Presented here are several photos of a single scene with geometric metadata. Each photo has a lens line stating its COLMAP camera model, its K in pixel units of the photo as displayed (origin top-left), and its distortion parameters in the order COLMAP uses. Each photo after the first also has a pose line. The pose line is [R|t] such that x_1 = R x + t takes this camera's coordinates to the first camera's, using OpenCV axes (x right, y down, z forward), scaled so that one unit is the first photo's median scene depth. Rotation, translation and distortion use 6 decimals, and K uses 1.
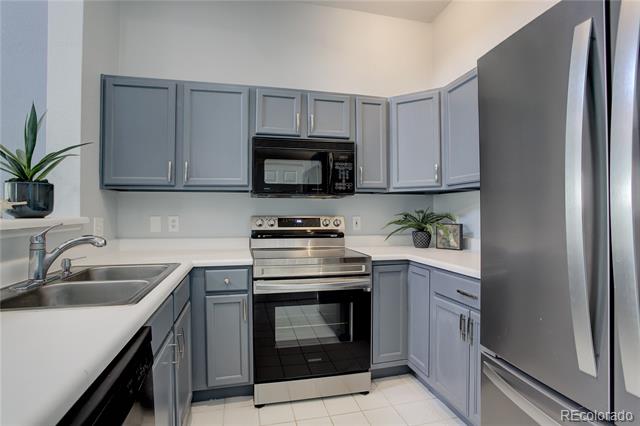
lens RADIAL K [[319.2, 0, 317.6], [0, 319.2, 213.6], [0, 0, 1]] dist [-0.043561, 0.008941]
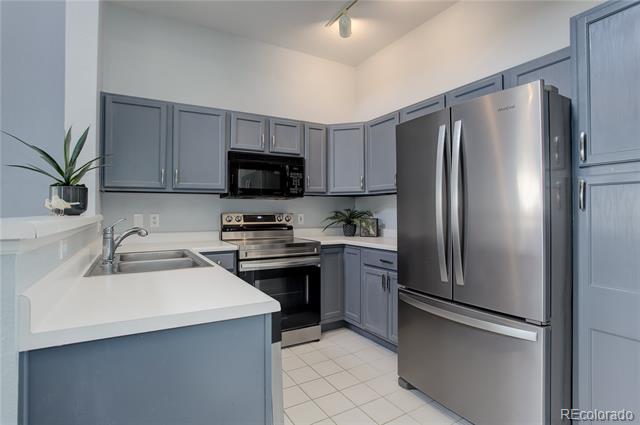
lens RADIAL K [[319.2, 0, 321.0], [0, 319.2, 210.6], [0, 0, 1]] dist [-0.043561, 0.008941]
pose [[0.957026, -0.000921, 0.290001, -0.220182], [0.001469, 0.999998, -0.001673, -0.000377], [-0.289998, 0.002027, 0.957025, -0.317714]]
